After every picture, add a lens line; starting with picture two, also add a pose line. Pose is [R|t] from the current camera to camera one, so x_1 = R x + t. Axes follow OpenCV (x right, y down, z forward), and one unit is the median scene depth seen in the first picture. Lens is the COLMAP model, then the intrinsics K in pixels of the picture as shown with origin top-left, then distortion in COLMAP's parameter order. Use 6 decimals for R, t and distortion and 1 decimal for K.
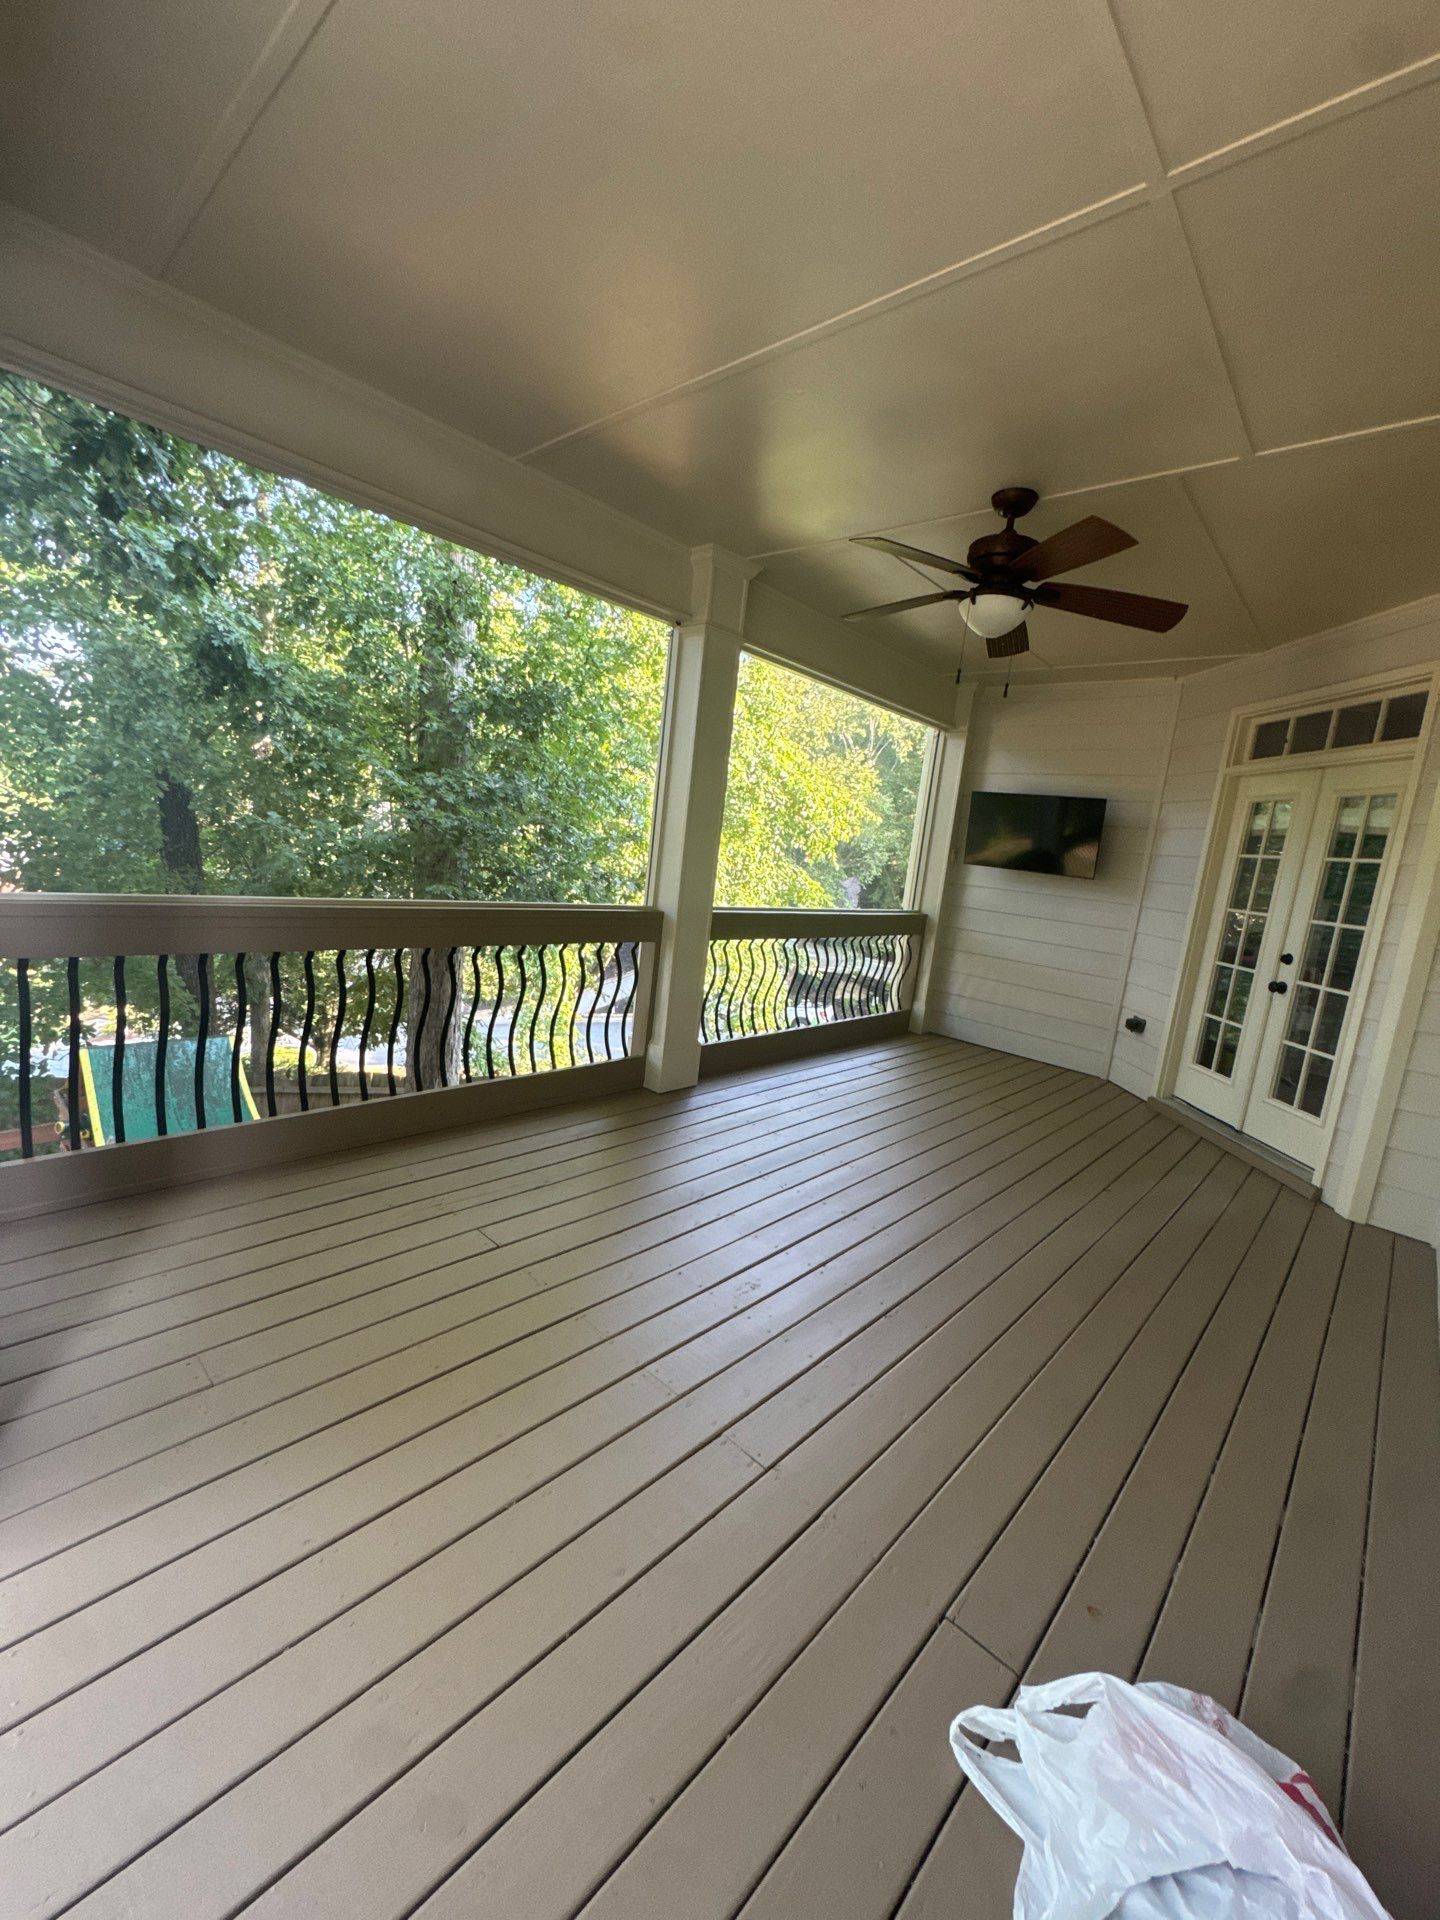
lens RADIAL K [[773.3, 0, 720.0], [0, 773.3, 960.0], [0, 0, 1]] dist [-0.000636, -0.000202]
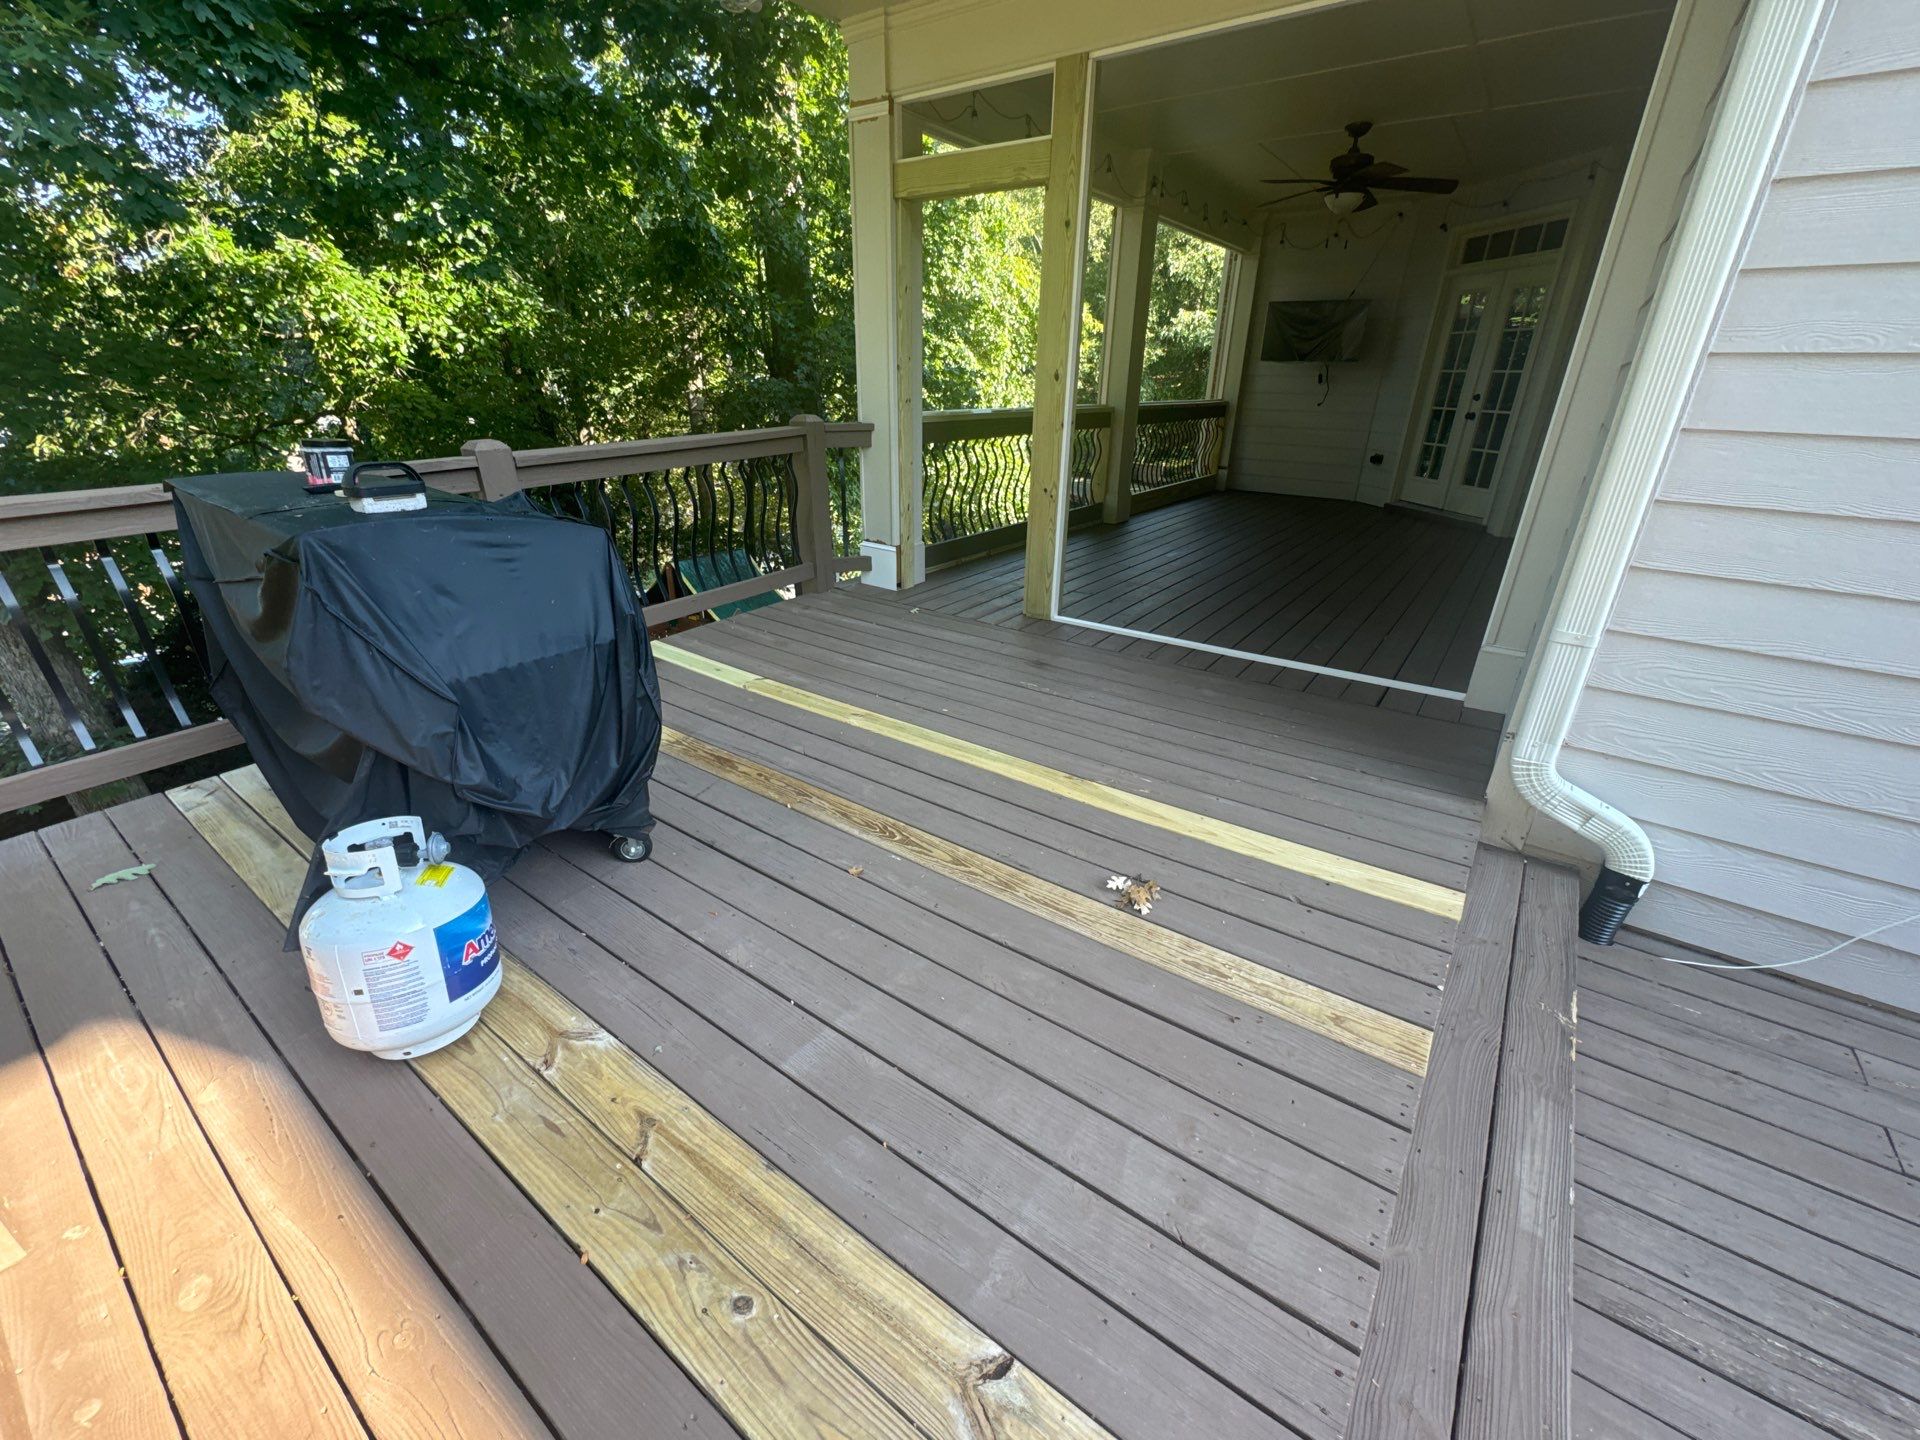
lens RADIAL K [[773.3, 0, 960.0], [0, 773.3, 720.0], [0, 0, 1]] dist [-0.000636, -0.000202]
pose [[0.990229, -0.128038, 0.055246, -0.508772], [0.108228, 0.955471, 0.274520, 0.077891], [-0.087935, -0.265858, 0.959993, -0.635323]]
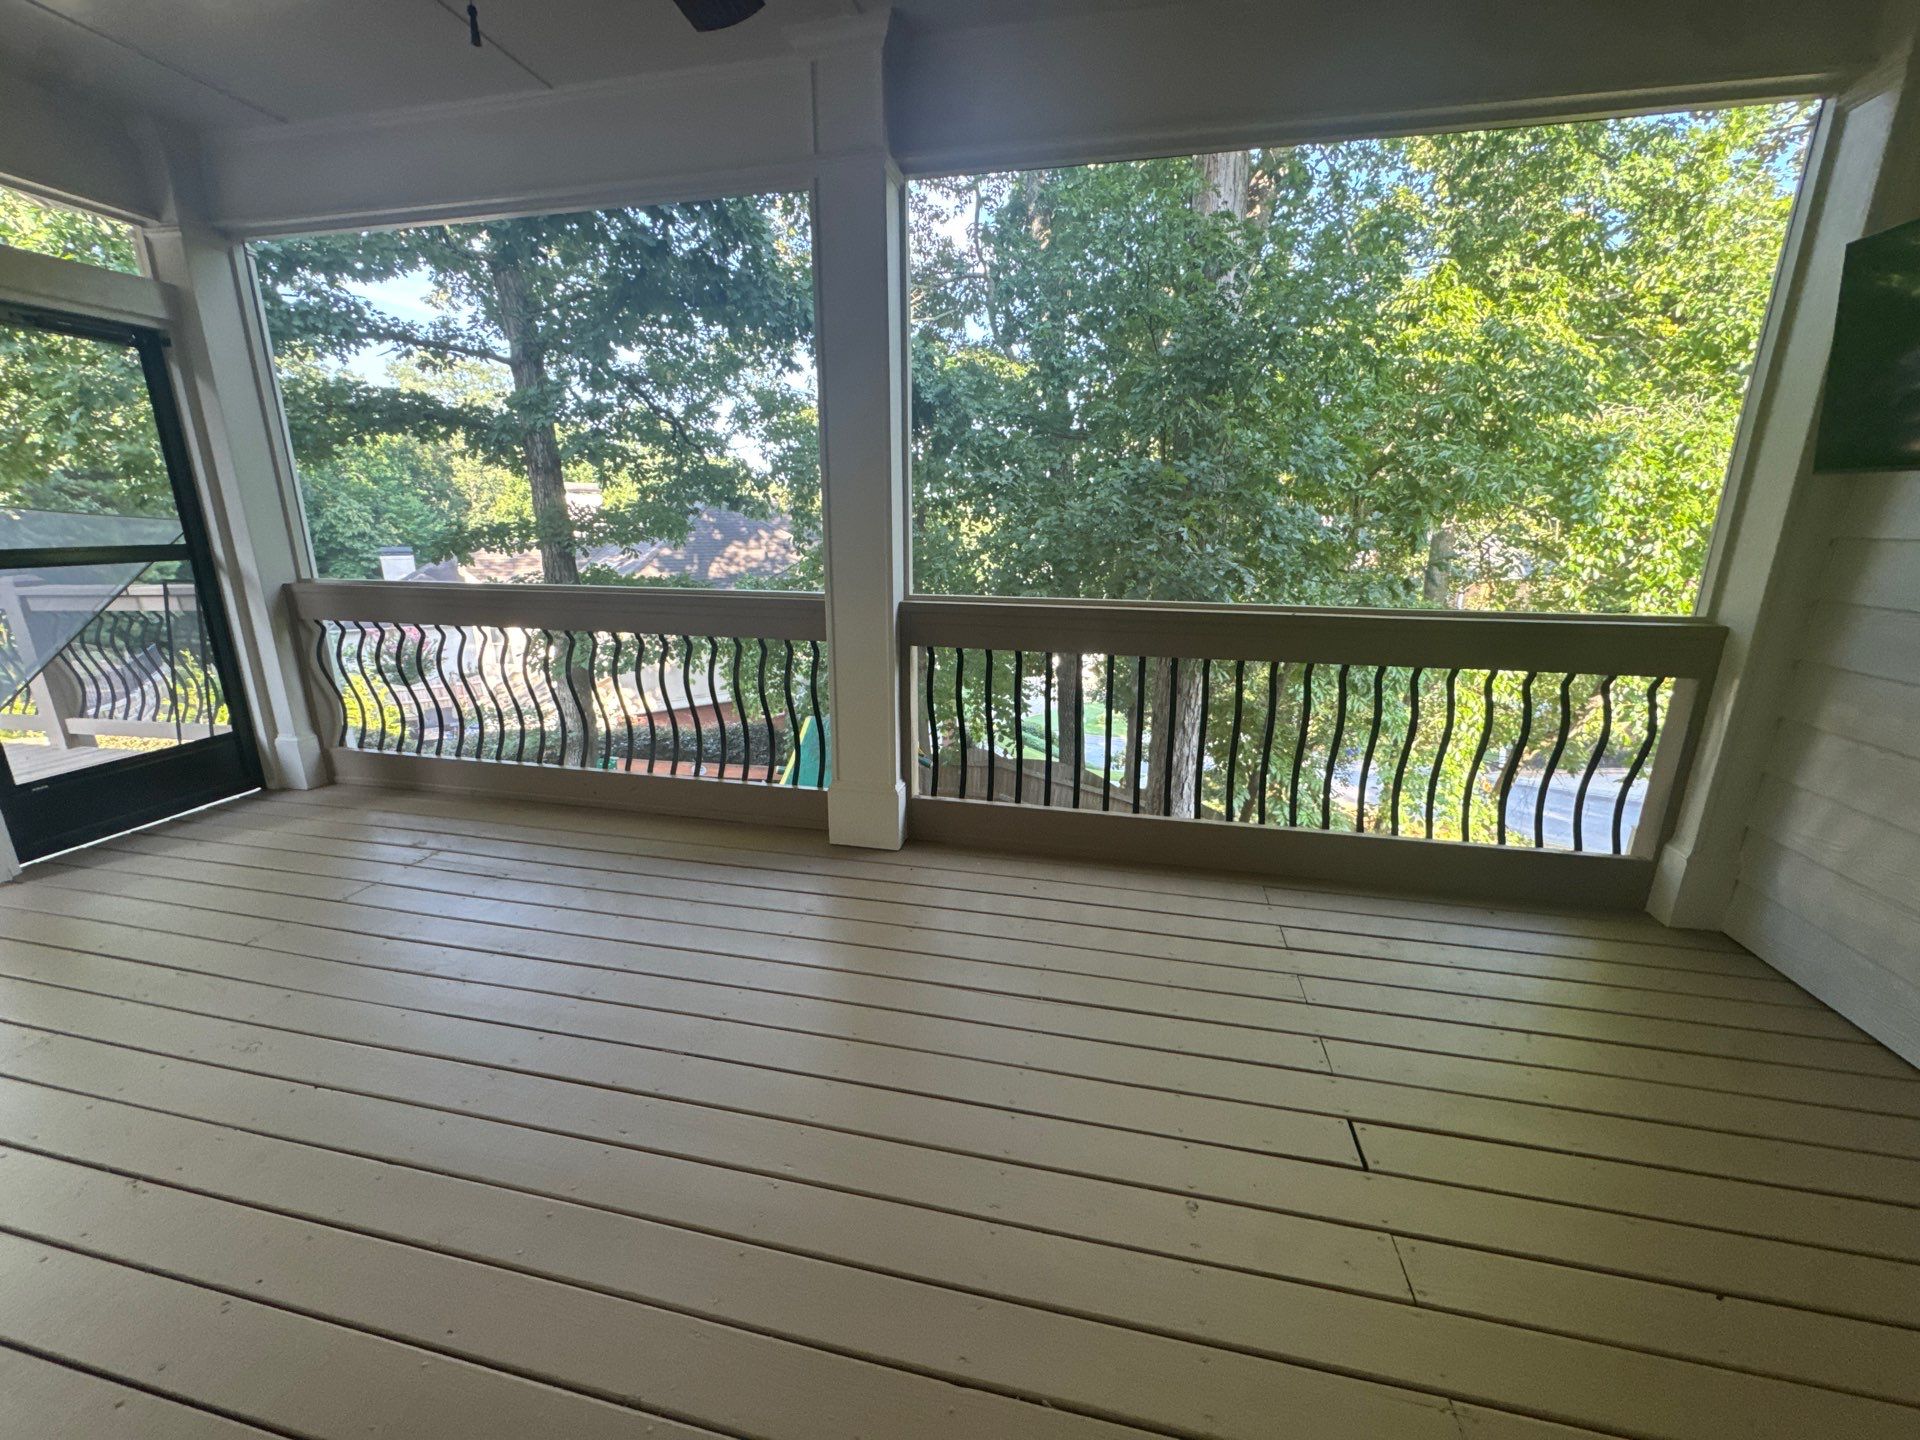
lens RADIAL K [[806.8, 0, 960.0], [0, 806.8, 720.0], [0, 0, 1]] dist [0.000499, -0.000149]
pose [[0.486724, 0.125134, -0.864547, 0.602561], [-0.076624, 0.991988, 0.100442, -0.034193], [0.870189, 0.017358, 0.492413, 0.672293]]
